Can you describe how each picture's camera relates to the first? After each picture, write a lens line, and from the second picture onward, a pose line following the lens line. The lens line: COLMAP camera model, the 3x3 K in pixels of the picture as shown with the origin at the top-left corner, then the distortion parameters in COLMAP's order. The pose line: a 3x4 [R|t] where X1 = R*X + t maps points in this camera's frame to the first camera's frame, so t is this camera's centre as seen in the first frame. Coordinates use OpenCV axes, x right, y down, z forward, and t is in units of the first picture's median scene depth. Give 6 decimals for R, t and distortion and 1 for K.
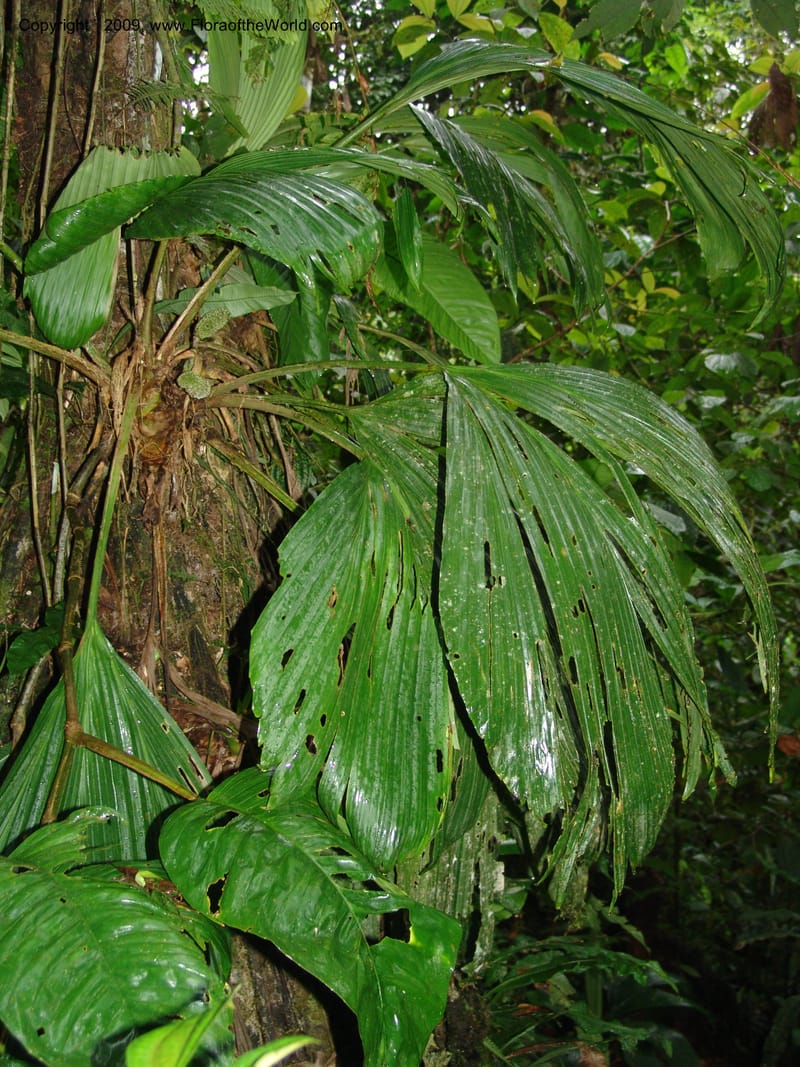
lens RADIAL K [[1375.6, 0, 360.9], [0, 1375.6, 532.4], [0, 0, 1]] dist [-0.092445, 0.073931]
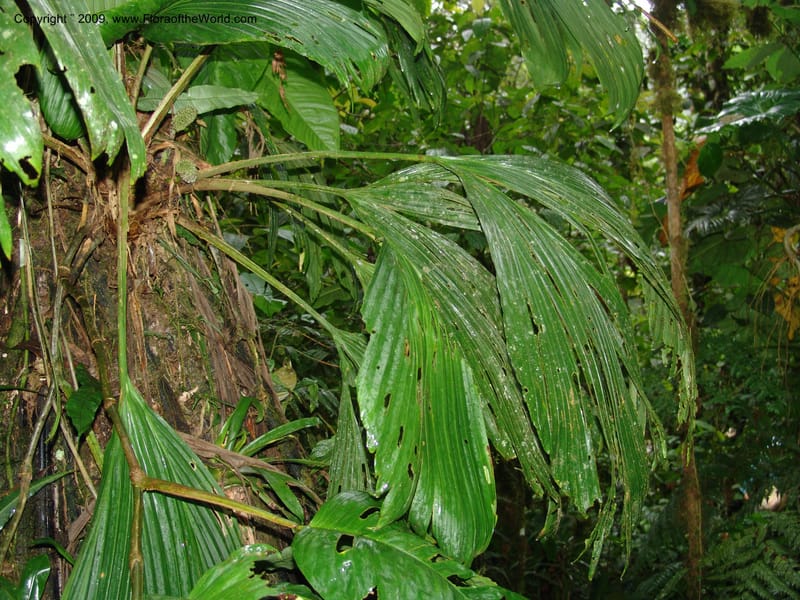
lens RADIAL K [[1031.4, 0, 400.0], [0, 1031.4, 300.0], [0, 0, 1]] dist [-0.092445, 0.073931]
pose [[0.937514, -0.036941, 0.345980, -0.294738], [0.030888, 0.999258, 0.022994, -0.013772], [-0.346573, -0.010870, 0.937960, 0.133786]]
